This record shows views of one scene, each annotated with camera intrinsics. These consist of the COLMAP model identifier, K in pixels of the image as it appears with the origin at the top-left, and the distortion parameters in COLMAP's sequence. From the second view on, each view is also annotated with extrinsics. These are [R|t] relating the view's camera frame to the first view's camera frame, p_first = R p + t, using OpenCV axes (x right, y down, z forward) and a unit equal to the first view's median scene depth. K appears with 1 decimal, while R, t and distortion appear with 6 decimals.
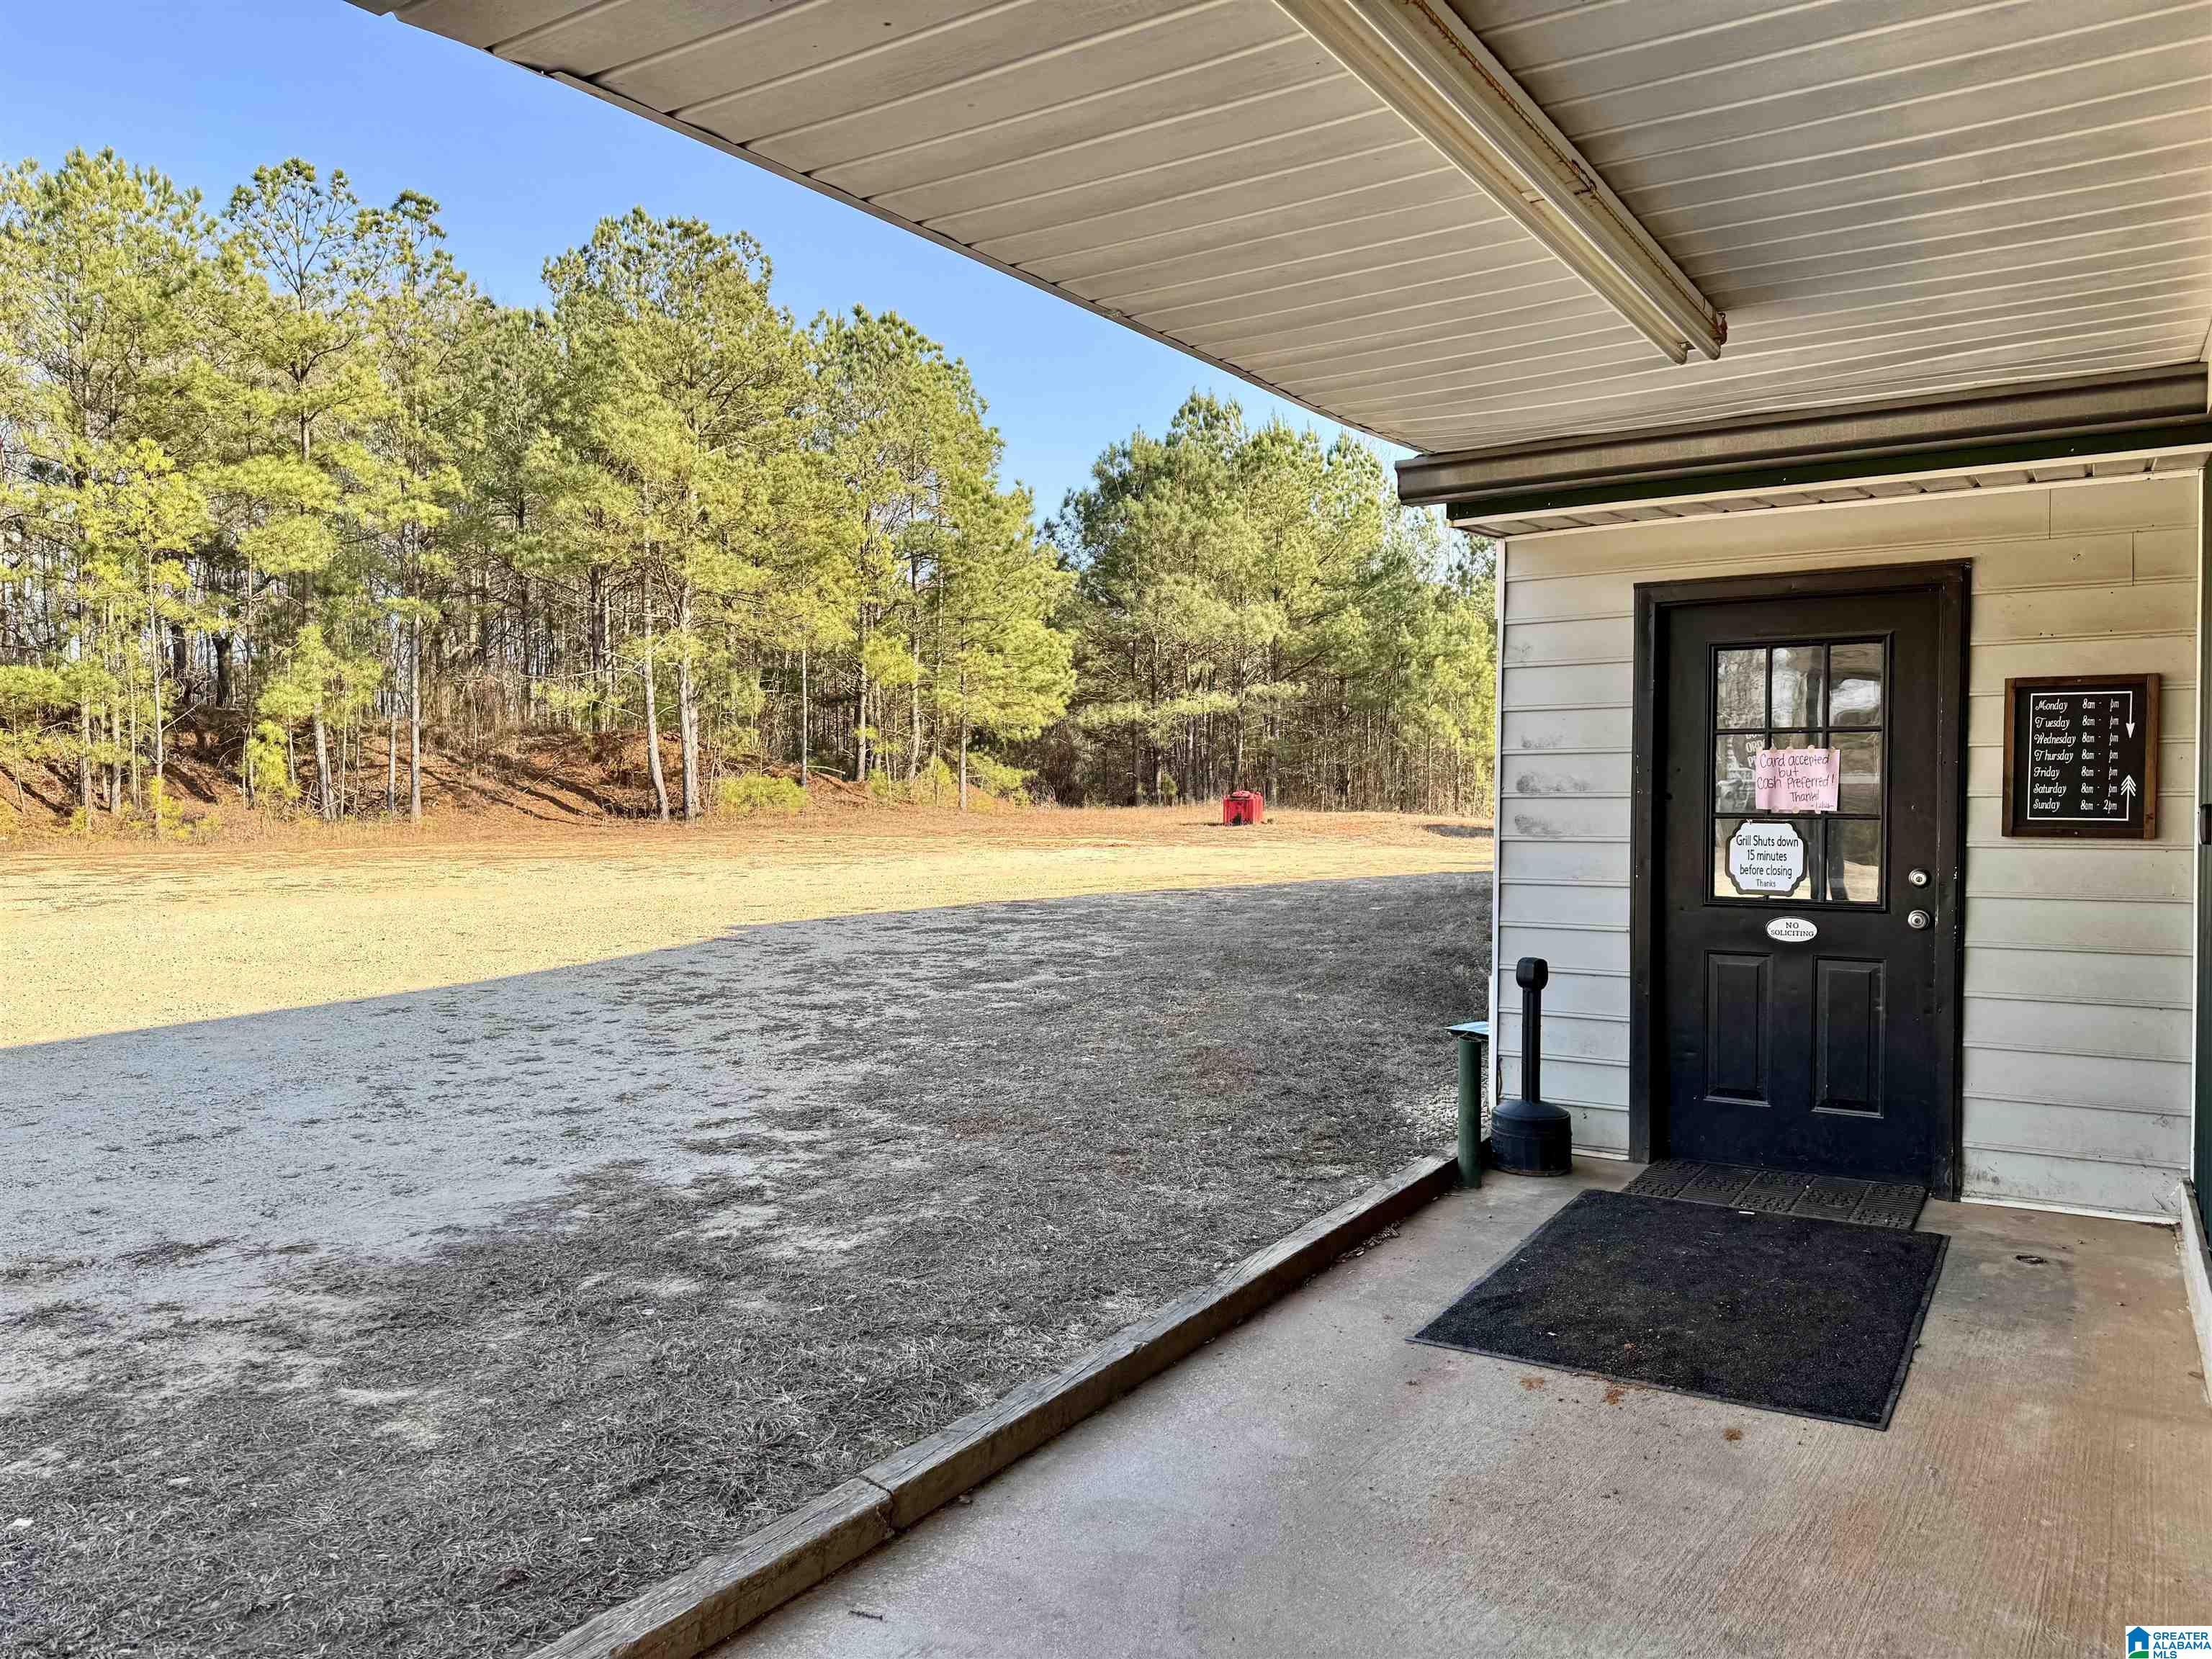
lens RADIAL K [[1562.8, 0, 1109.8], [0, 1562.8, 840.2], [0, 0, 1]] dist [0.059881, -0.047521]
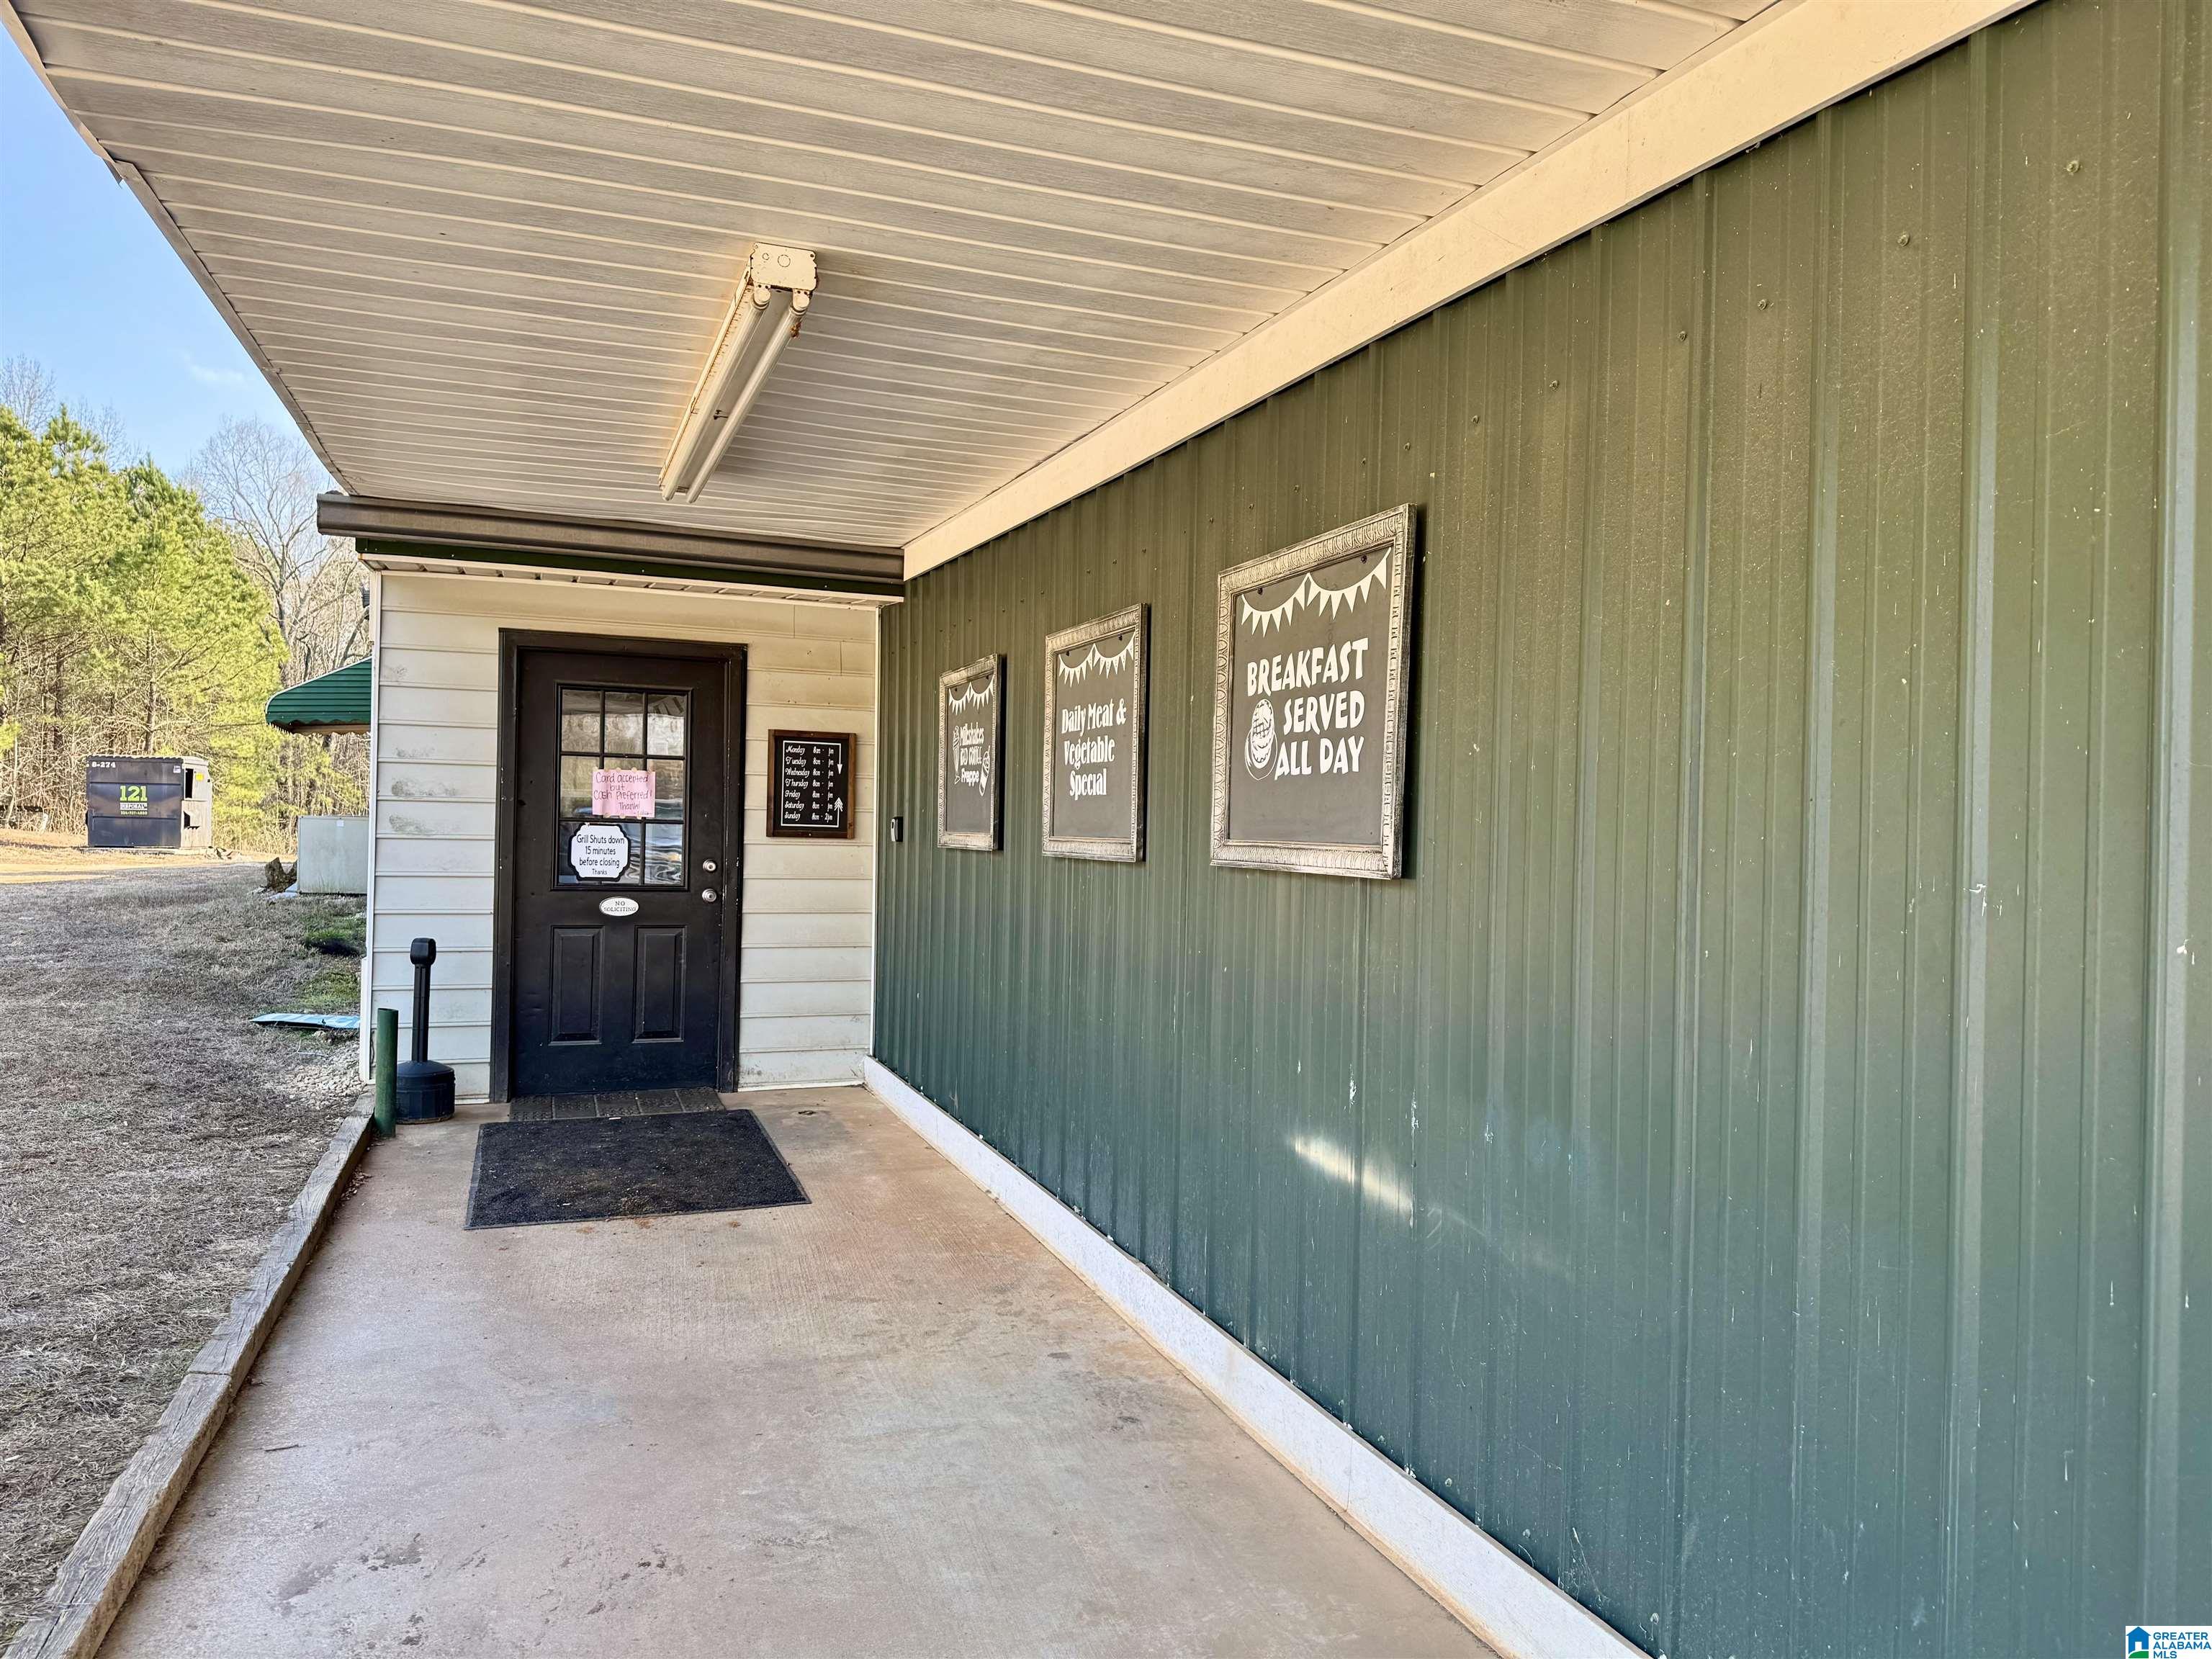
lens RADIAL K [[1562.8, 0, 1109.8], [0, 1562.8, 840.2], [0, 0, 1]] dist [0.059881, -0.047521]
pose [[0.612921, 0.009819, 0.790084, -0.381501], [-0.002144, 0.999940, -0.010763, 0.015465], [-0.790142, 0.004903, 0.612905, -0.136631]]
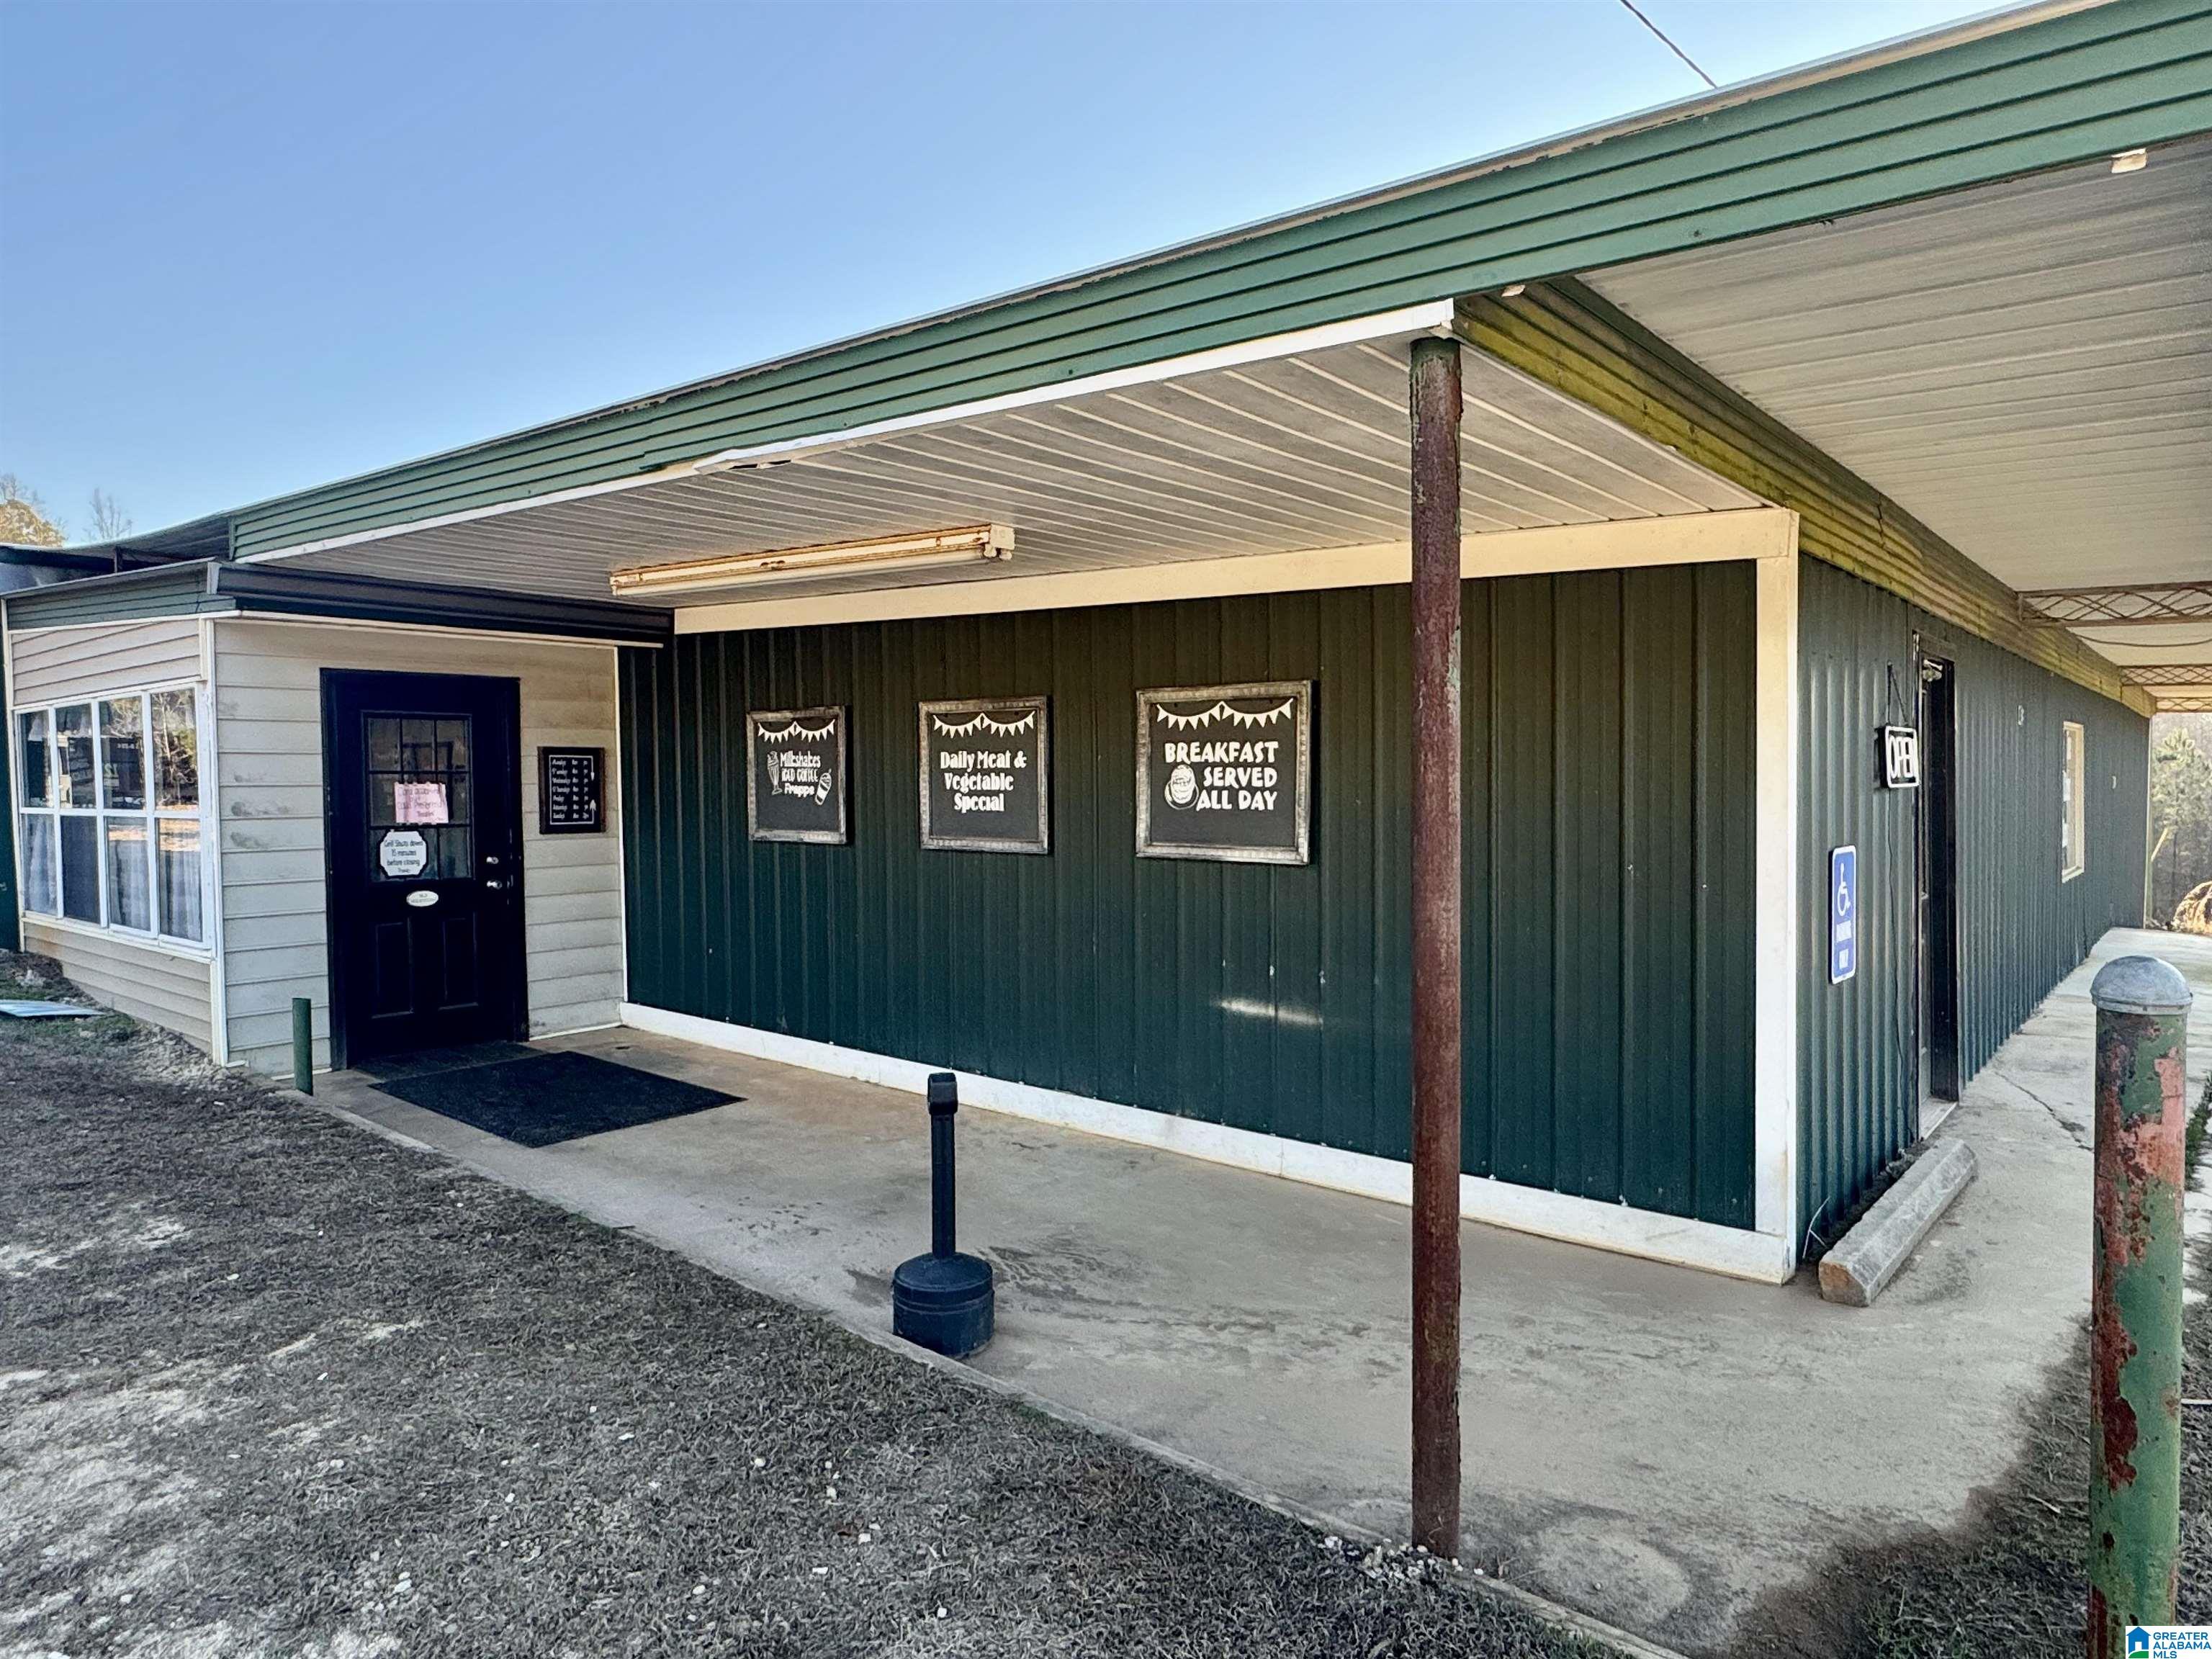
lens RADIAL K [[1461.3, 0, 1106.0], [0, 1461.3, 829.5], [0, 0, 1]] dist [-0.073915, 0.000523]
pose [[0.121421, -0.041360, 0.991739, -0.980045], [0.029936, 0.998830, 0.037991, -0.050143], [-0.992150, 0.025076, 0.122517, 0.155879]]
